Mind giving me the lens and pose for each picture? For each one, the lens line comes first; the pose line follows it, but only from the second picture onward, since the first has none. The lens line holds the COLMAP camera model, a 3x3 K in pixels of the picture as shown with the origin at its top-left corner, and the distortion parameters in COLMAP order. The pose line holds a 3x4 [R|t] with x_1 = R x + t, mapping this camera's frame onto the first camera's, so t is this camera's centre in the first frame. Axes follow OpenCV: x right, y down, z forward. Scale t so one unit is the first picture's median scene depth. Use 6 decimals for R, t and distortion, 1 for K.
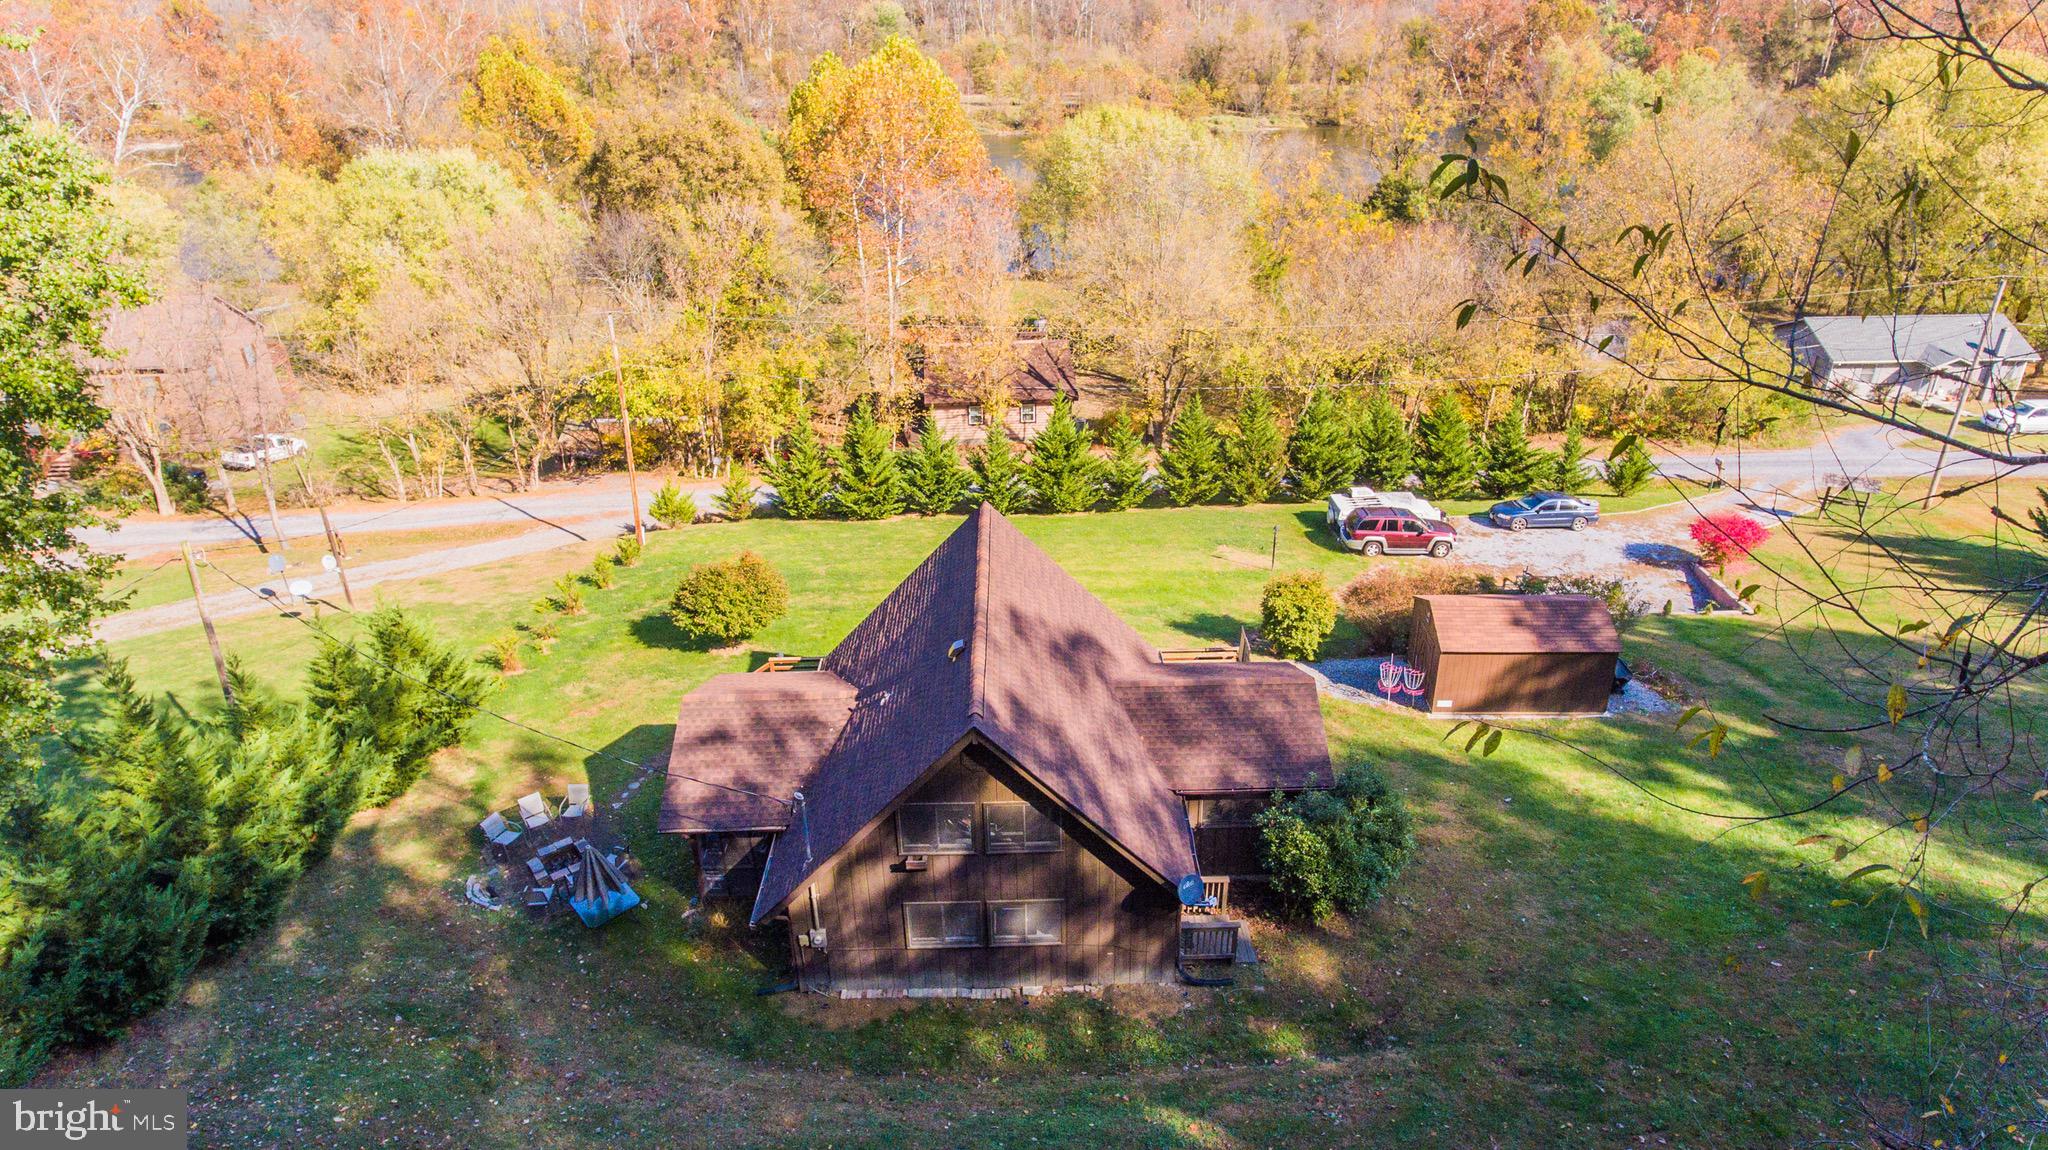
lens RADIAL K [[1199.3, 0, 1036.6], [0, 1199.3, 571.5], [0, 0, 1]] dist [0.001494, -0.004678]
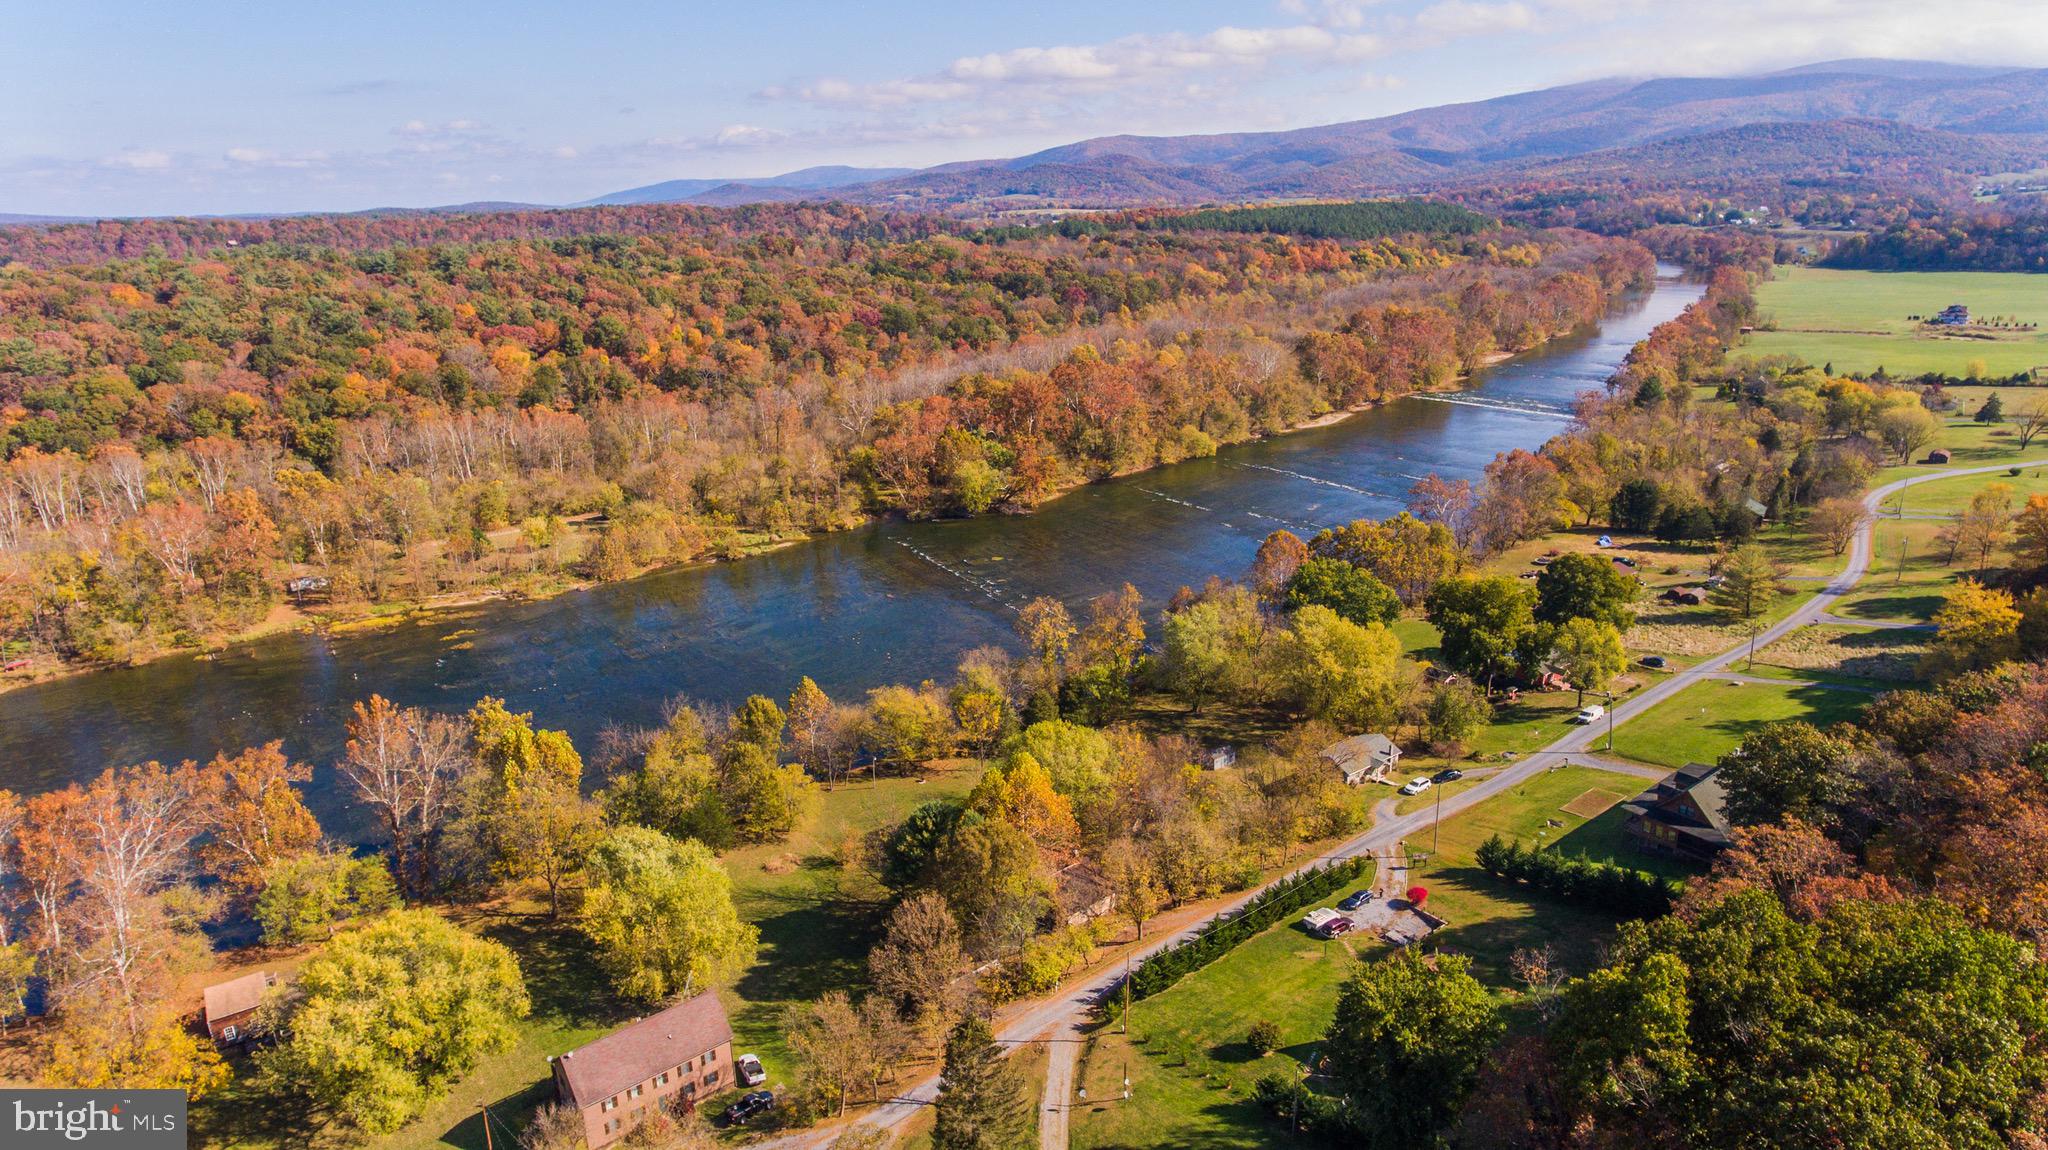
lens RADIAL K [[1199.3, 0, 1017.4], [0, 1199.3, 574.6], [0, 0, 1]] dist [0.001494, -0.004678]
pose [[0.815586, -0.184912, 0.548294, -1.332042], [0.271341, 0.959141, -0.080148, -0.623398], [-0.511071, 0.214142, 0.832436, -0.918890]]
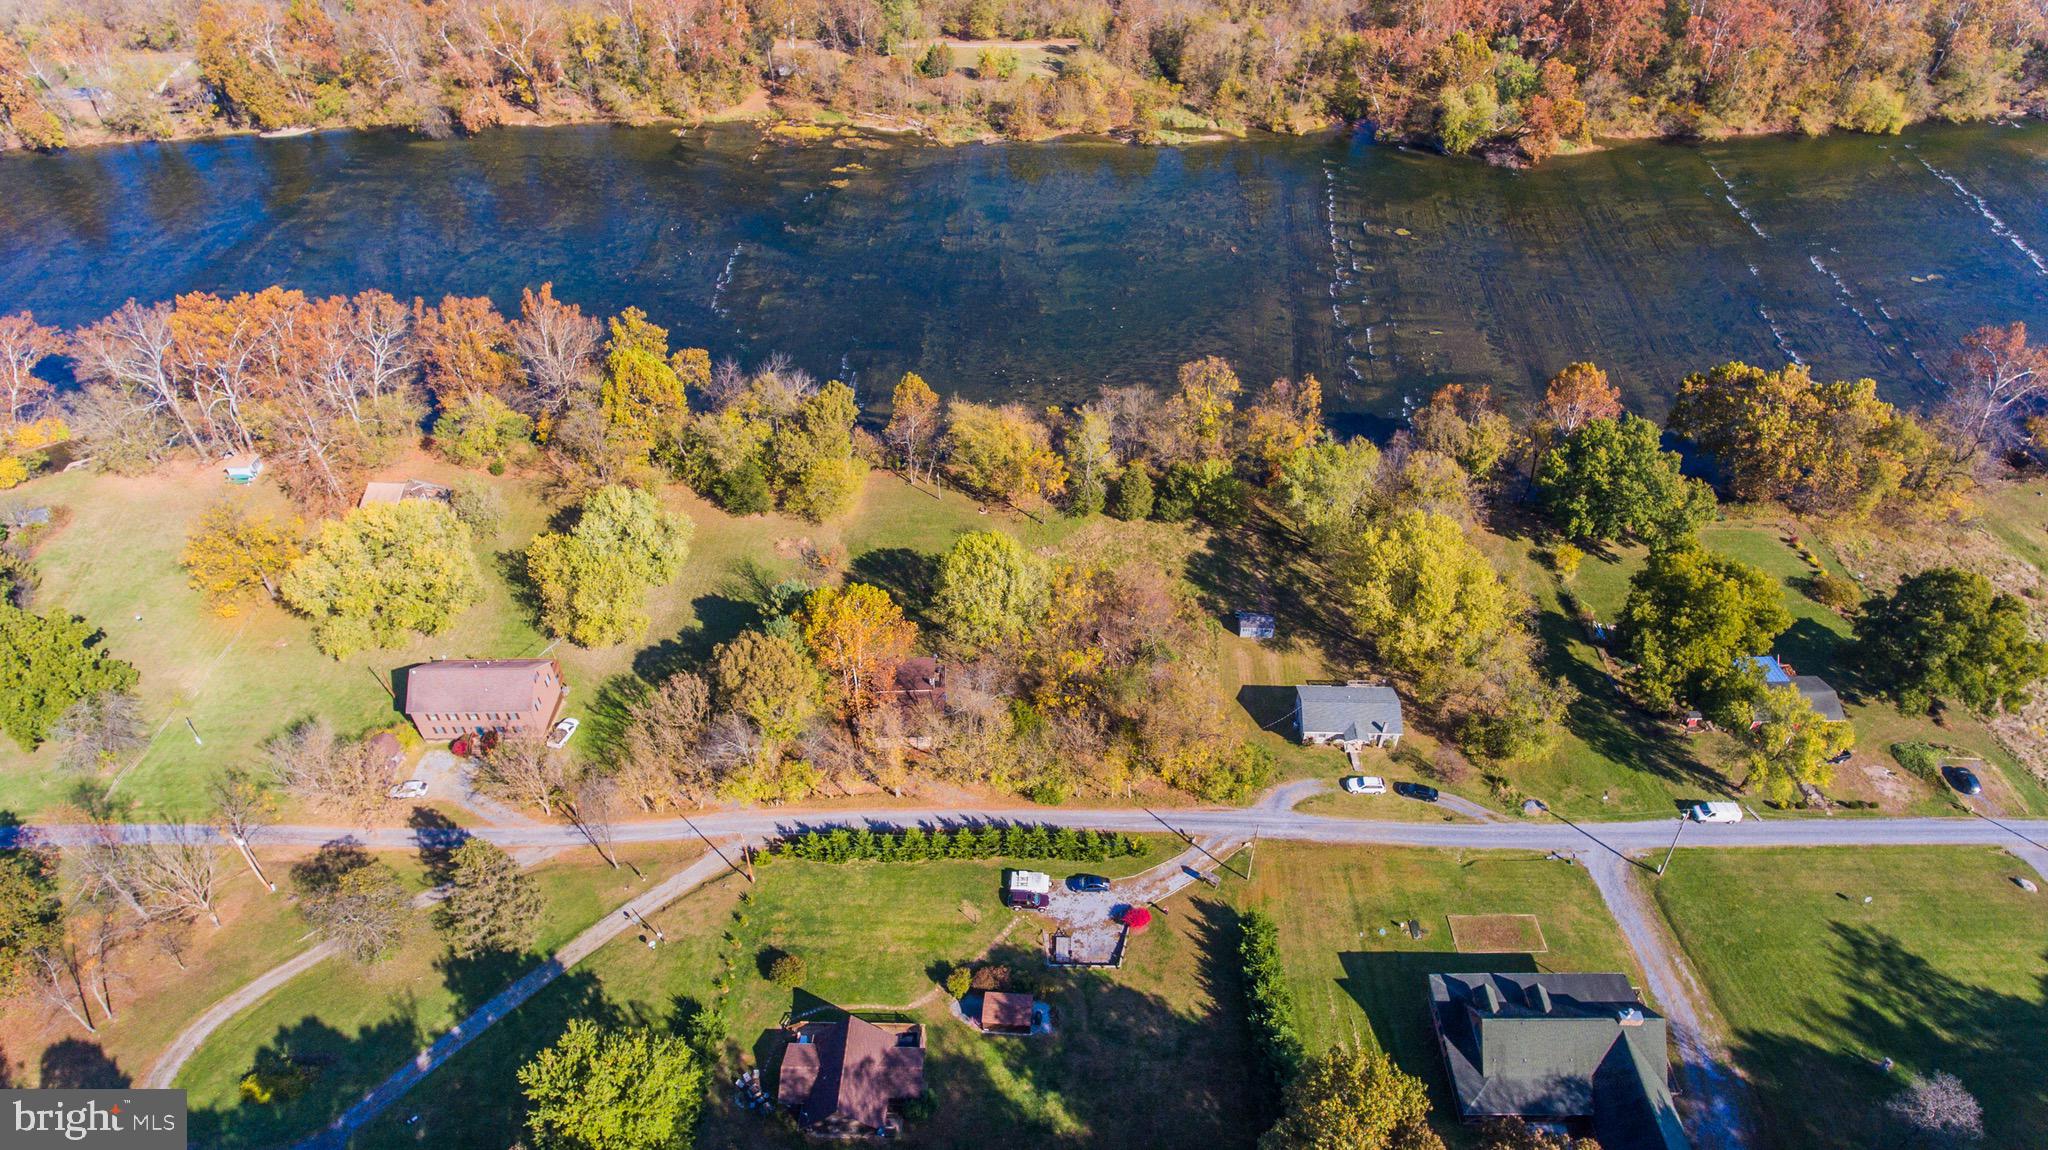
lens RADIAL K [[1199.3, 0, 1028.5], [0, 1199.3, 567.8], [0, 0, 1]] dist [0.001494, -0.004678]
pose [[0.998807, 0.027961, -0.040043, 0.288777], [-0.015834, 0.961005, 0.276078, -1.122463], [0.046201, -0.275114, 0.960301, -1.047102]]
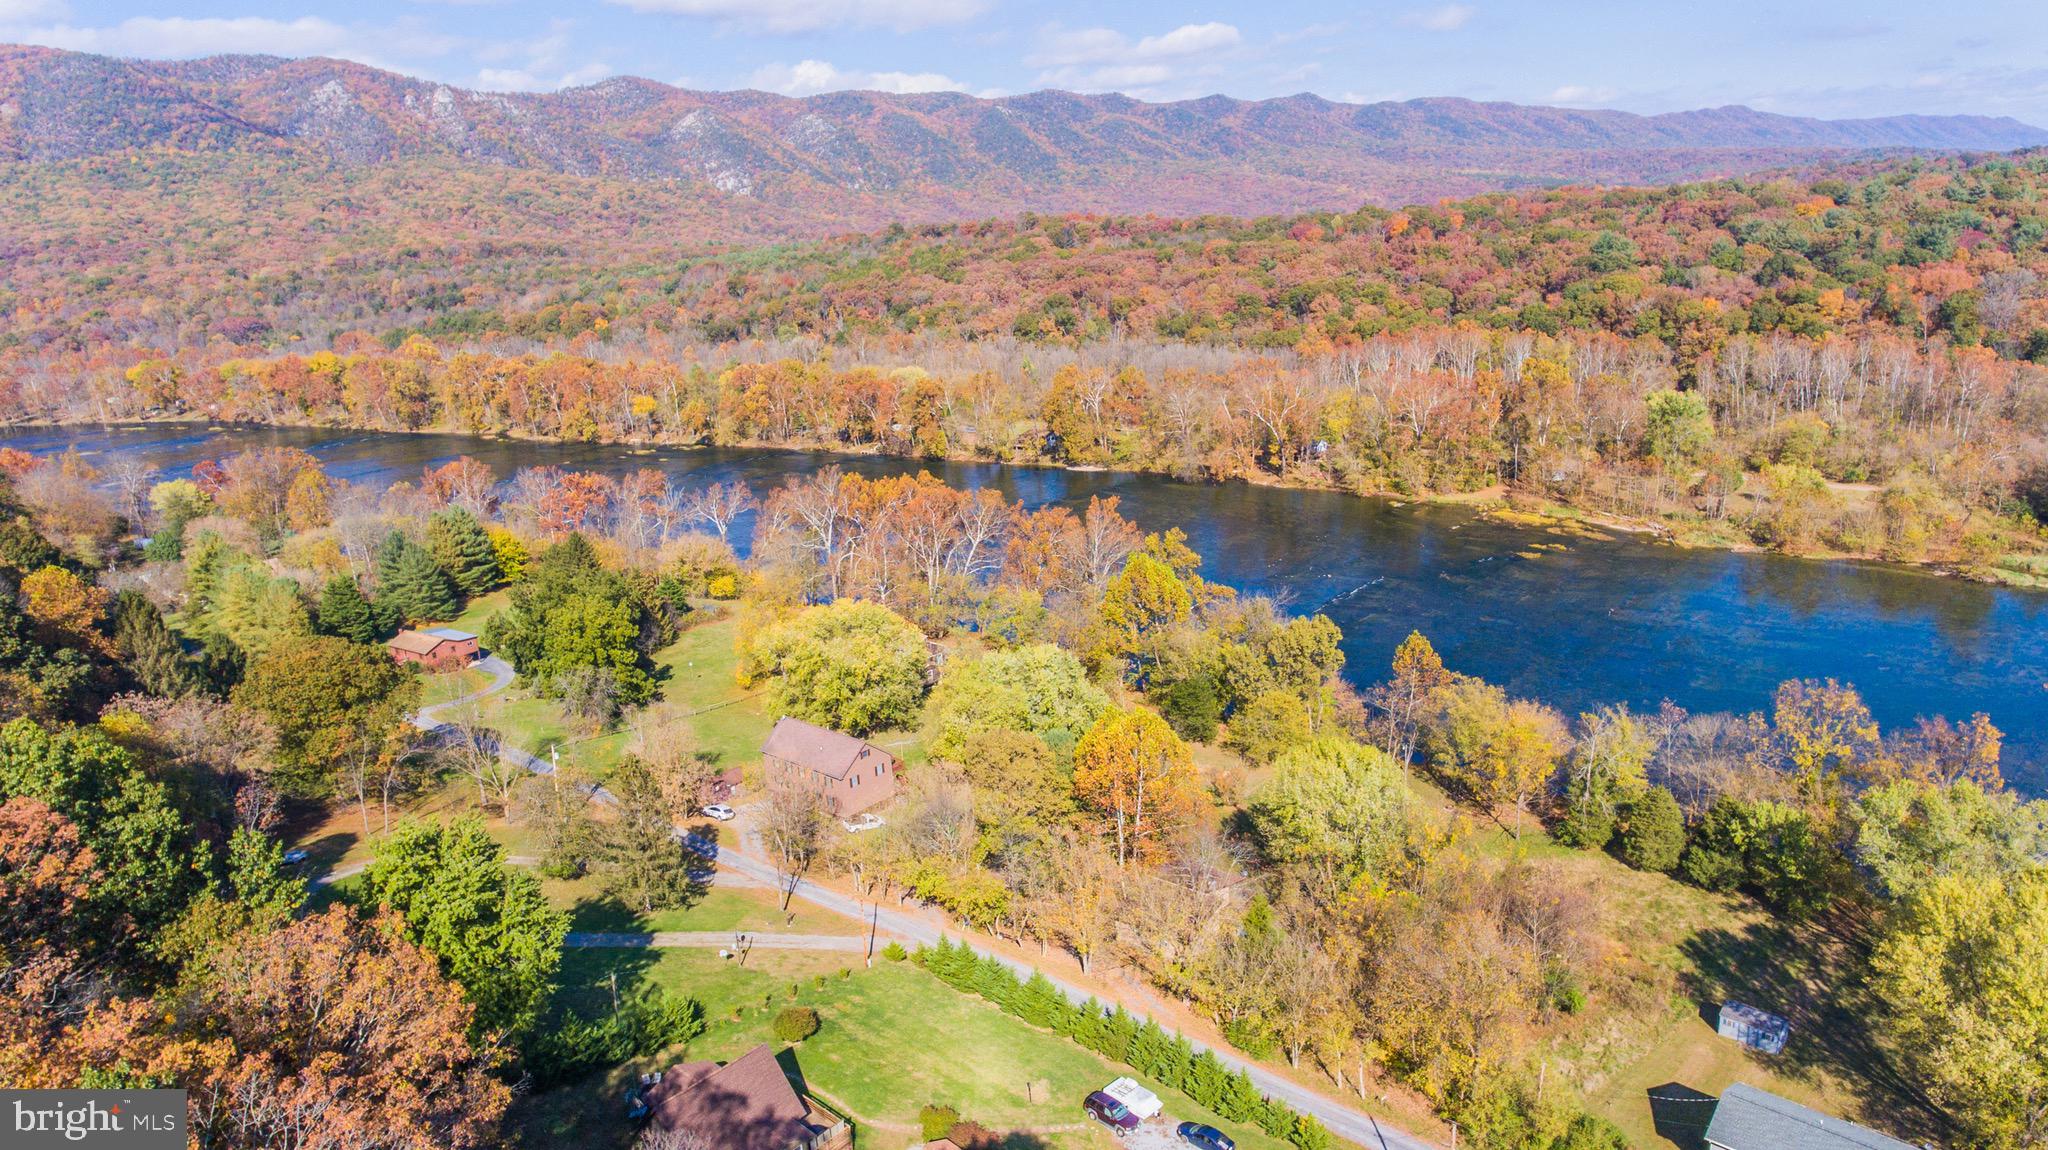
lens RADIAL K [[1277.5, 0, 1027.1], [0, 1277.5, 568.3], [0, 0, 1]] dist [-0.002124, -0.001133]
pose [[0.719895, 0.155094, -0.676533, 1.046513], [-0.263508, 0.962810, -0.059675, -0.513494], [0.642118, 0.221232, 0.733990, -0.531384]]
